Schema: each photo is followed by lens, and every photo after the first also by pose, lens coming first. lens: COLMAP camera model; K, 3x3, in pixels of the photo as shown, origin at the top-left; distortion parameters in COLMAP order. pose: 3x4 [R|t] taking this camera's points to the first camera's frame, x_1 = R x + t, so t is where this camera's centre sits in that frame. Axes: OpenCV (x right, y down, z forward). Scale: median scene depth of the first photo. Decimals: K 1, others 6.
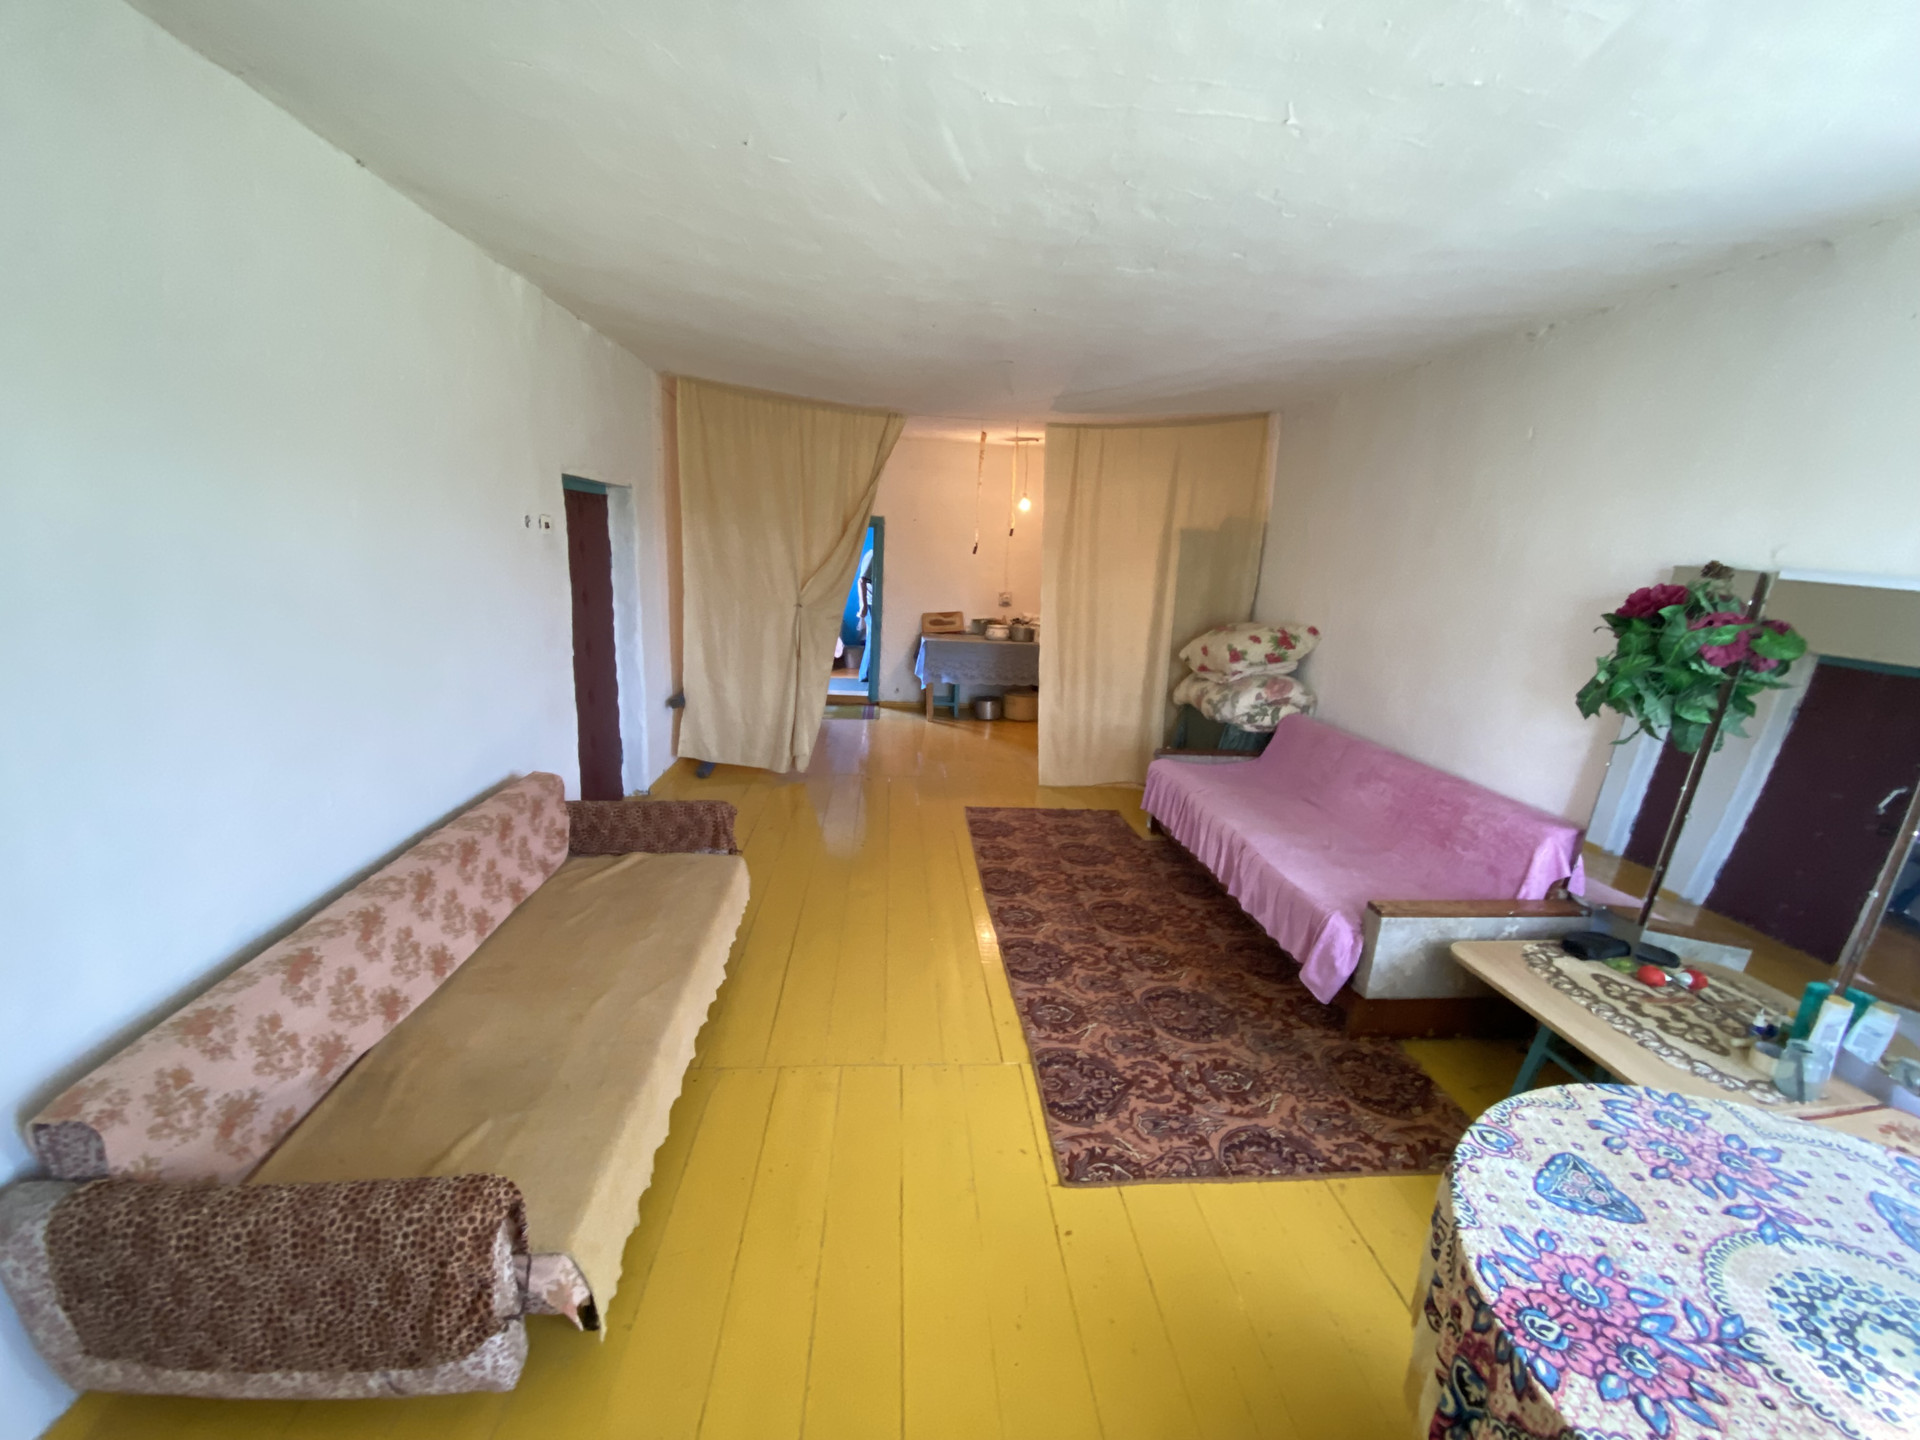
lens RADIAL K [[780.7, 0, 951.1], [0, 780.7, 724.6], [0, 0, 1]] dist [0.028370, -0.027626]
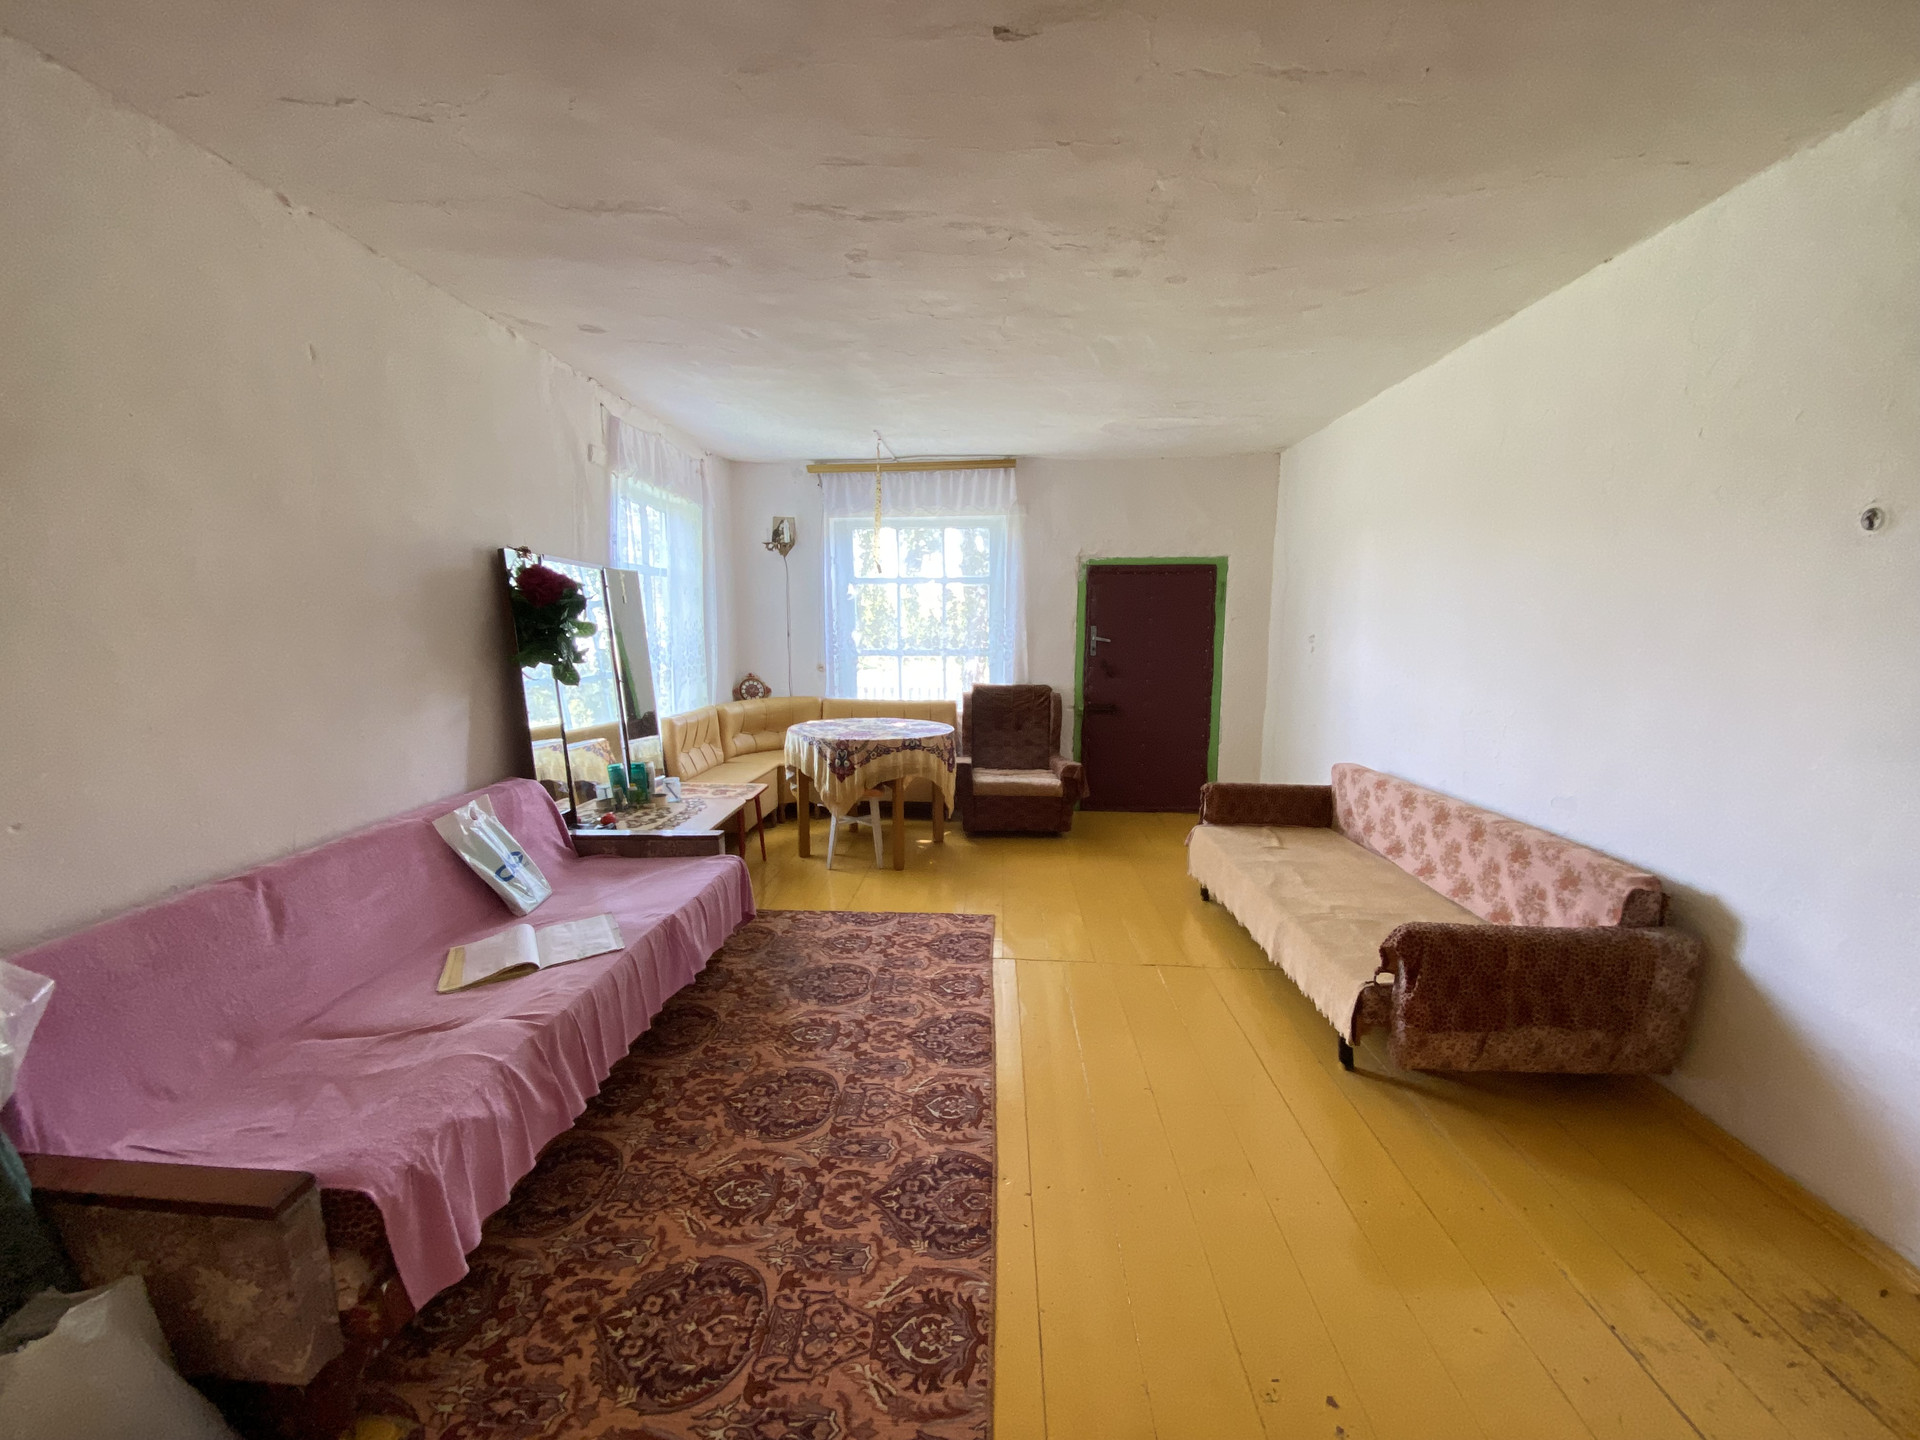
lens RADIAL K [[780.7, 0, 951.1], [0, 780.7, 724.6], [0, 0, 1]] dist [0.028370, -0.027626]
pose [[-0.990555, -0.057657, 0.124406, 0.030754], [-0.009231, 0.933280, 0.359032, -0.333974], [-0.136807, 0.354492, -0.924997, 1.810272]]
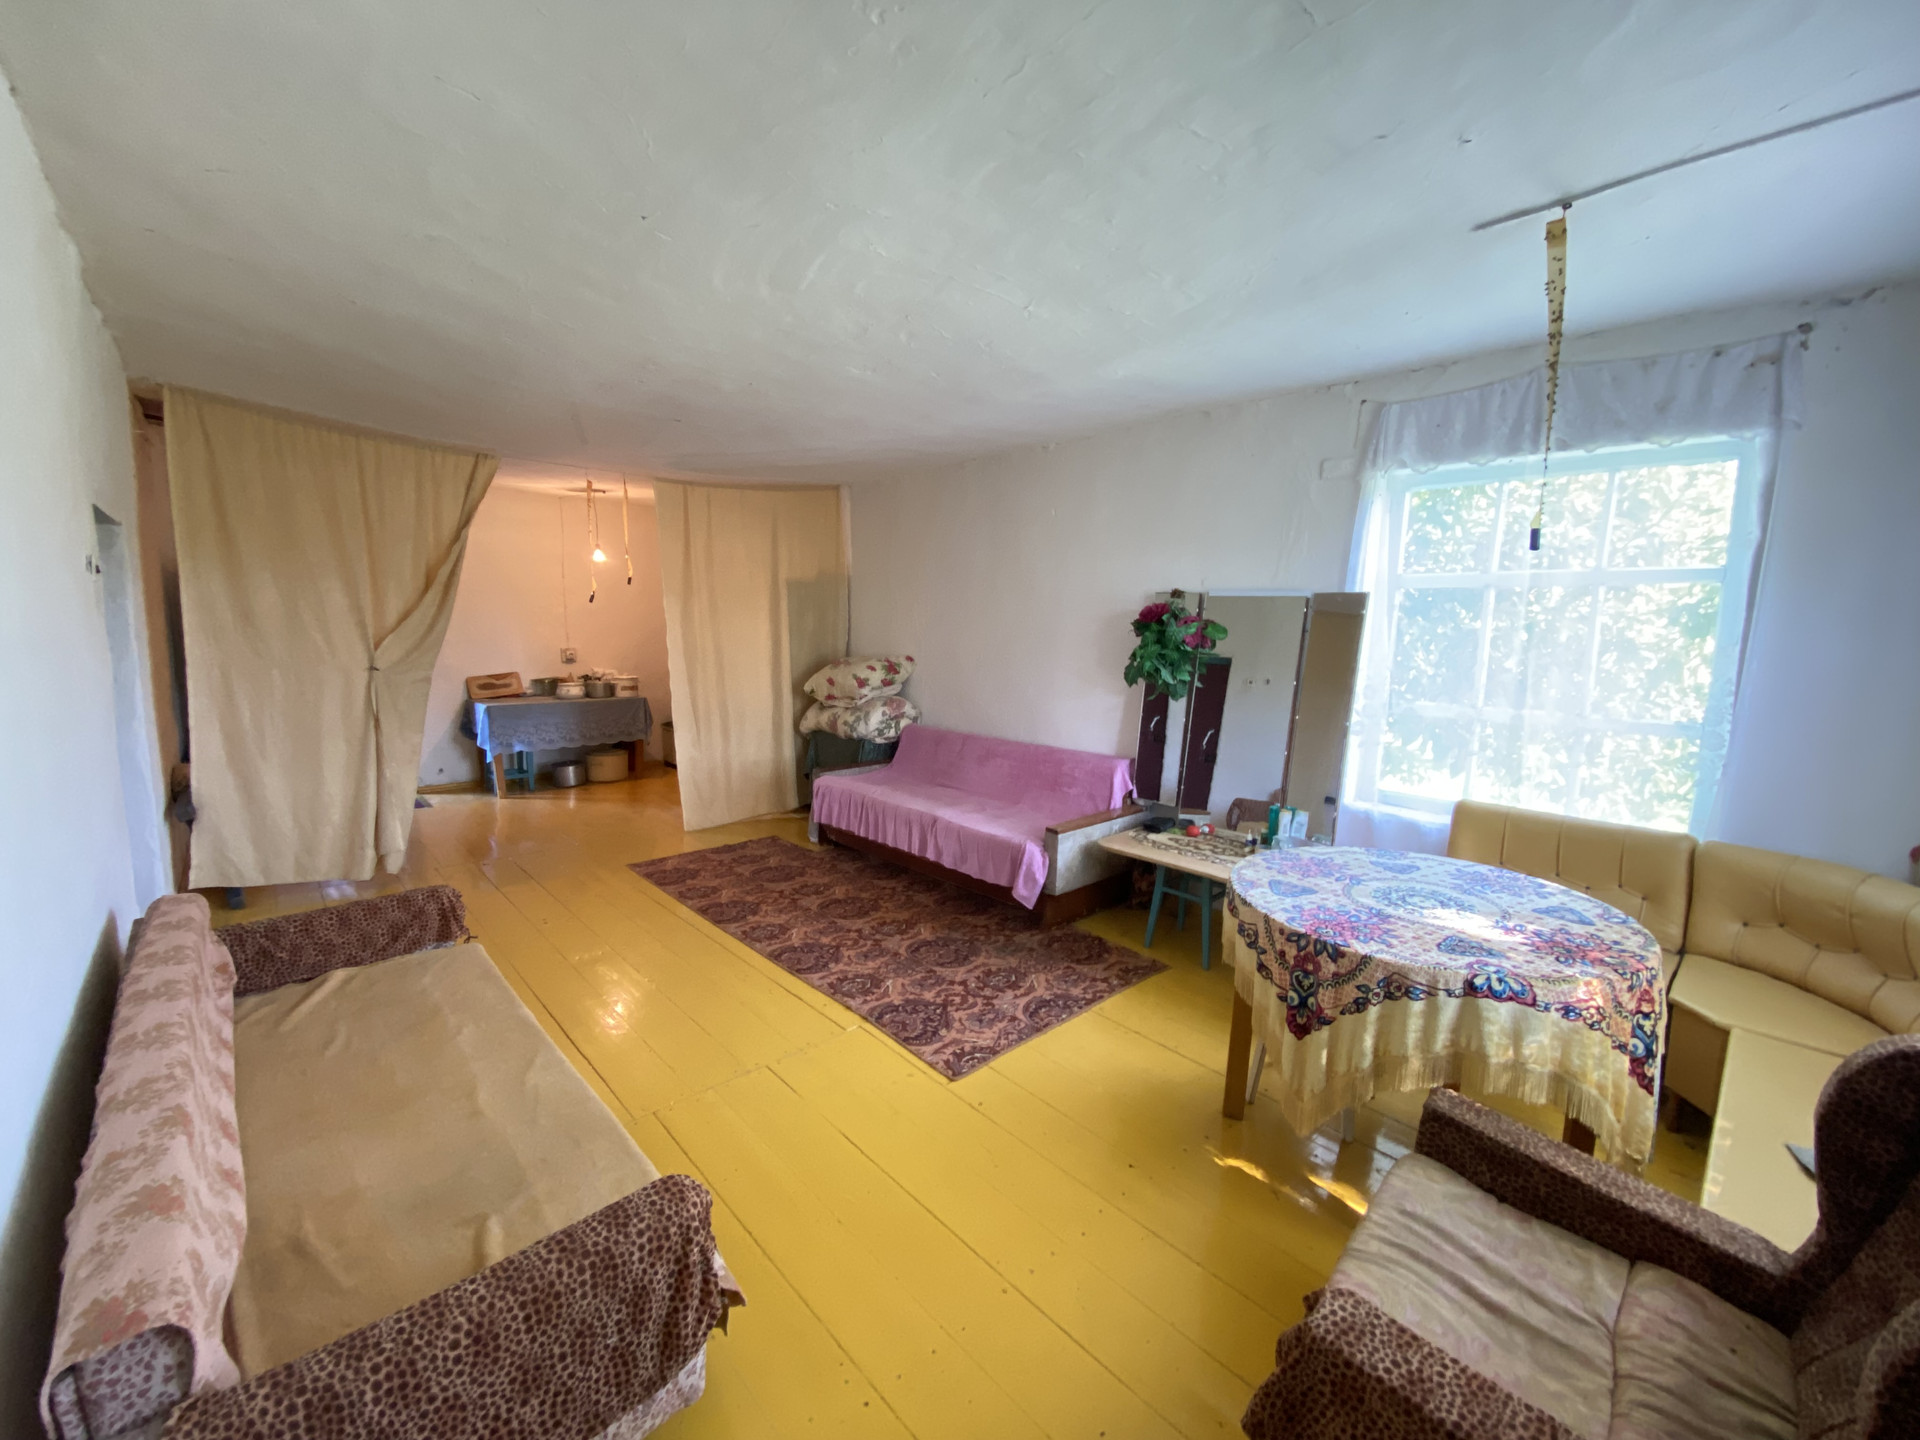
lens RADIAL K [[775.4, 0, 963.0], [0, 775.4, 720.7], [0, 0, 1]] dist [0.062691, -0.047789]
pose [[0.782725, -0.112578, 0.612102, -0.393282], [0.160644, 0.986722, -0.023946, 0.037285], [-0.601278, 0.117074, 0.790416, -0.047070]]
